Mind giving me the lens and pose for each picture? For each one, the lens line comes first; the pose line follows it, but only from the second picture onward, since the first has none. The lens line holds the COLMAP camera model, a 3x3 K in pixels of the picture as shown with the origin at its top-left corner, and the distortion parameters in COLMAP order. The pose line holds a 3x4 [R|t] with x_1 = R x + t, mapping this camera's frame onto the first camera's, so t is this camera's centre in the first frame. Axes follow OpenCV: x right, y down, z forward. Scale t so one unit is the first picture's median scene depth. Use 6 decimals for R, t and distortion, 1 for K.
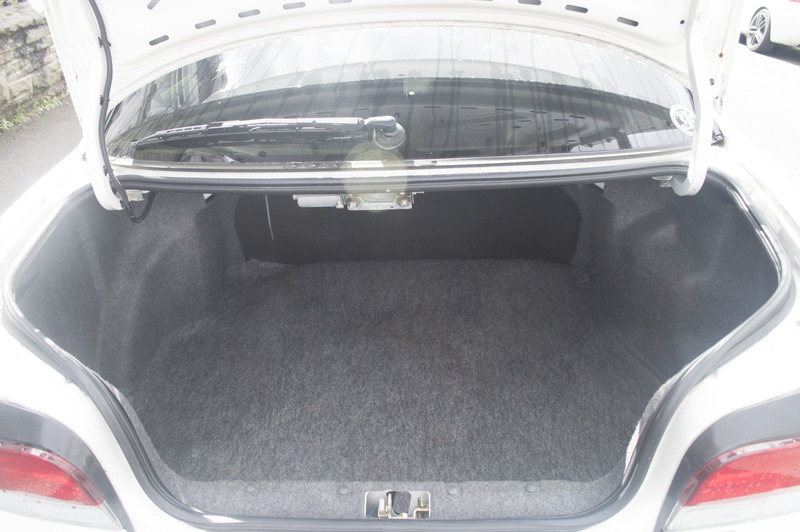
lens RADIAL K [[633.6, 0, 399.2], [0, 633.6, 265.6], [0, 0, 1]] dist [-0.091426, 0.021756]
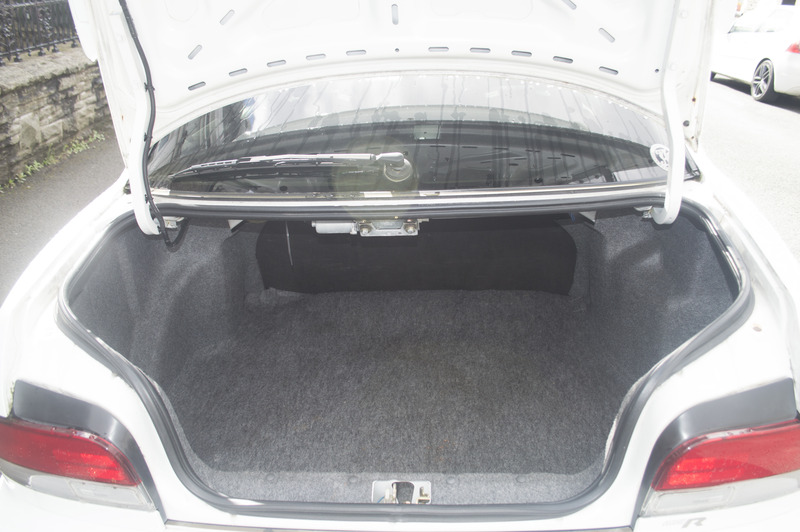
lens RADIAL K [[633.6, 0, 399.3], [0, 633.6, 265.6], [0, 0, 1]] dist [-0.091426, 0.021756]
pose [[0.999799, 0.006799, -0.018875, 0.008880], [-0.008190, 0.997179, -0.074610, 0.046282], [0.018314, 0.074750, 0.997034, -0.109066]]
